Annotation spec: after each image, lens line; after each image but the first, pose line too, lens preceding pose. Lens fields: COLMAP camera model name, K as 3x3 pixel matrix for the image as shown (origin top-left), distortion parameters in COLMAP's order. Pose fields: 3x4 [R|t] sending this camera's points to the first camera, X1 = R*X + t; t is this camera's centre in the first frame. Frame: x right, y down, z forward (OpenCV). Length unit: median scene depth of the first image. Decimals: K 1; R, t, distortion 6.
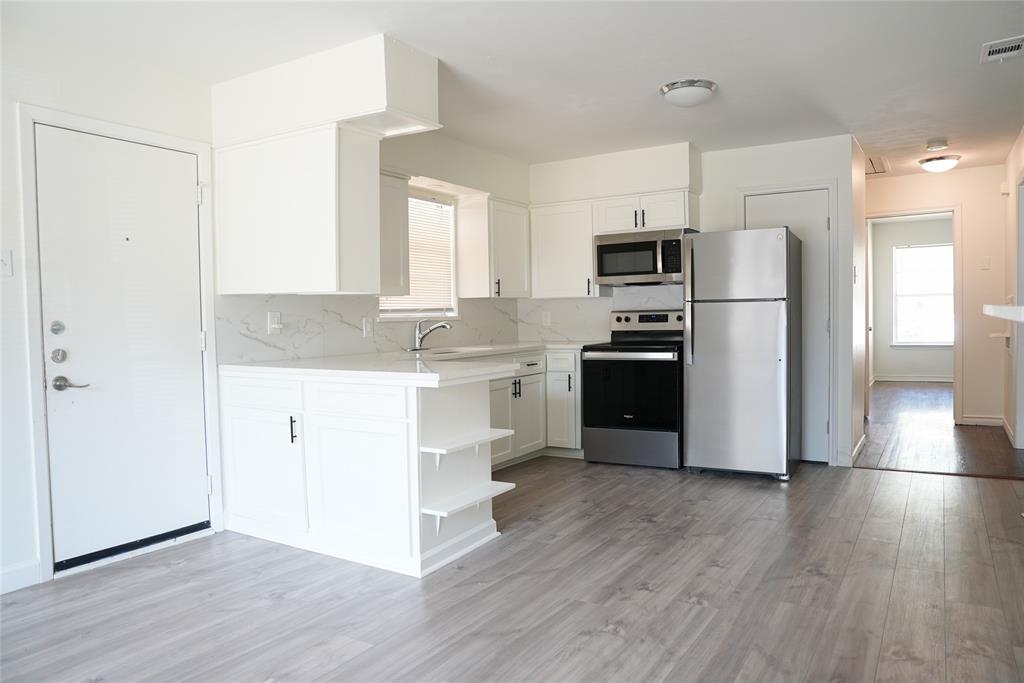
lens RADIAL K [[701.8, 0, 512.0], [0, 701.8, 341.5], [0, 0, 1]] dist [-0.124945, 0.096333]
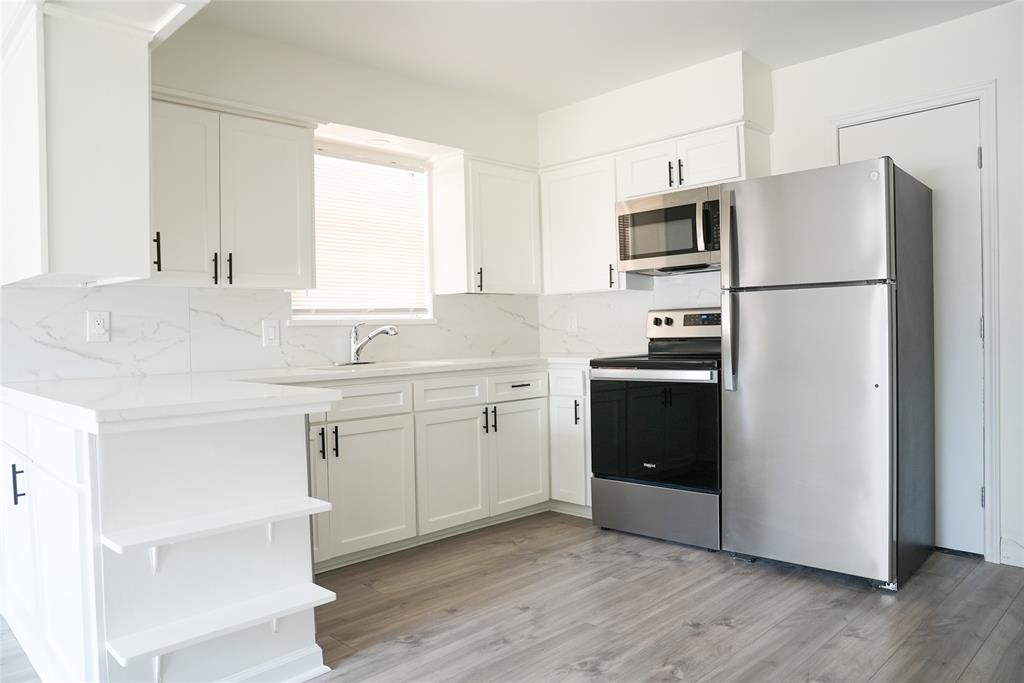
lens RADIAL K [[701.8, 0, 512.0], [0, 701.8, 341.5], [0, 0, 1]] dist [-0.124945, 0.096333]
pose [[0.971462, -0.001515, -0.237190, 0.191534], [-0.002282, 0.999874, -0.015733, -0.000629], [0.237184, 0.015826, 0.971336, 0.311025]]
